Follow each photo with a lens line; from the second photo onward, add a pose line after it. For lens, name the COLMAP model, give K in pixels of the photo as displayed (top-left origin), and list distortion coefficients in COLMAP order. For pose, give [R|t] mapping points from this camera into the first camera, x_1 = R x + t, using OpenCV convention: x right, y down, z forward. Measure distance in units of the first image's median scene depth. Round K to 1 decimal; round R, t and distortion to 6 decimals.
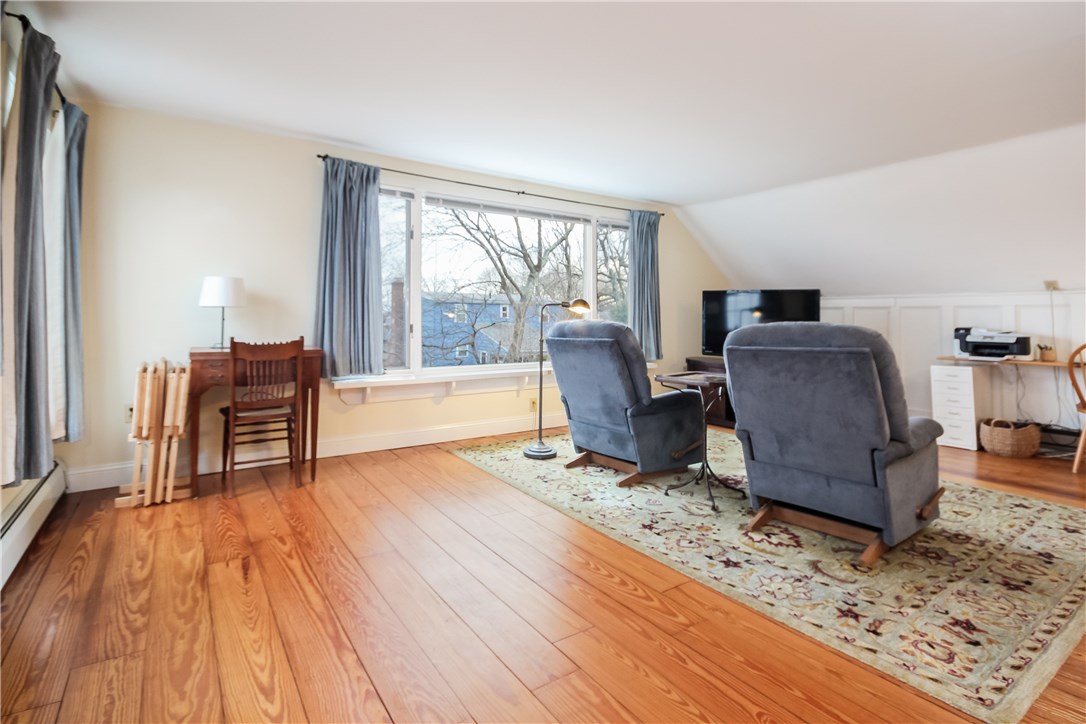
lens RADIAL K [[528.5, 0, 542.0], [0, 528.5, 319.0], [0, 0, 1]] dist [0.000971, -0.001128]
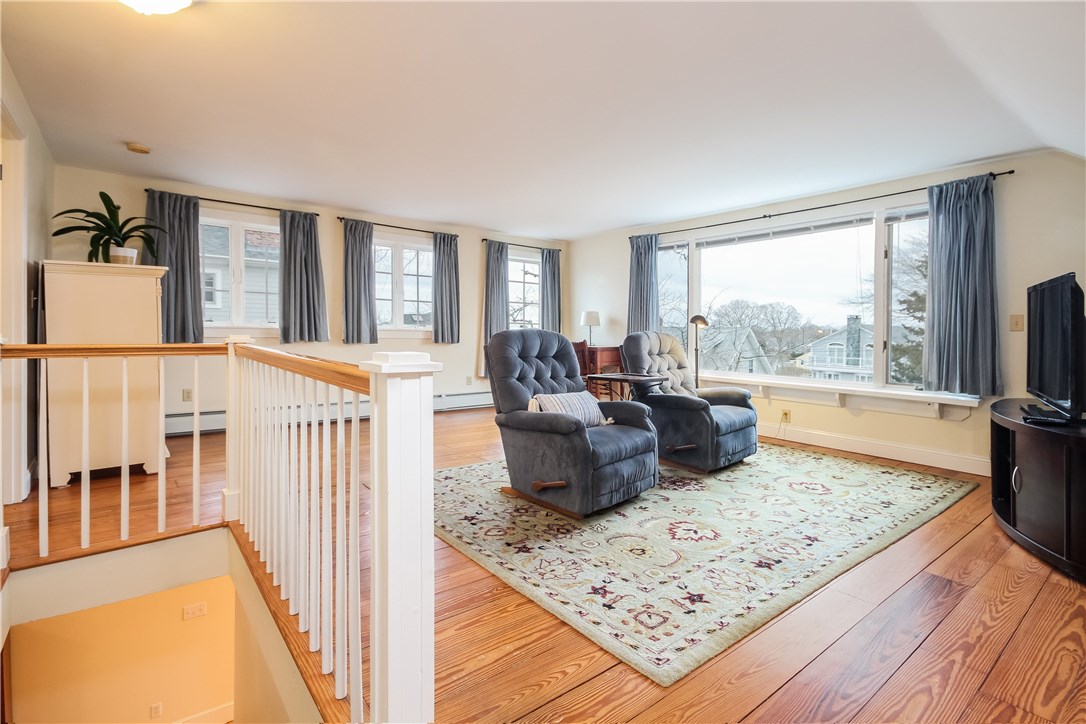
lens RADIAL K [[516.7, 0, 550.1], [0, 516.7, 345.1], [0, 0, 1]] dist [0.000871, -0.000390]
pose [[0.075967, 0.009908, -0.997061, 1.867069], [-0.032884, 0.999432, 0.007426, 0.054403], [0.996568, 0.032223, 0.076250, 0.935084]]
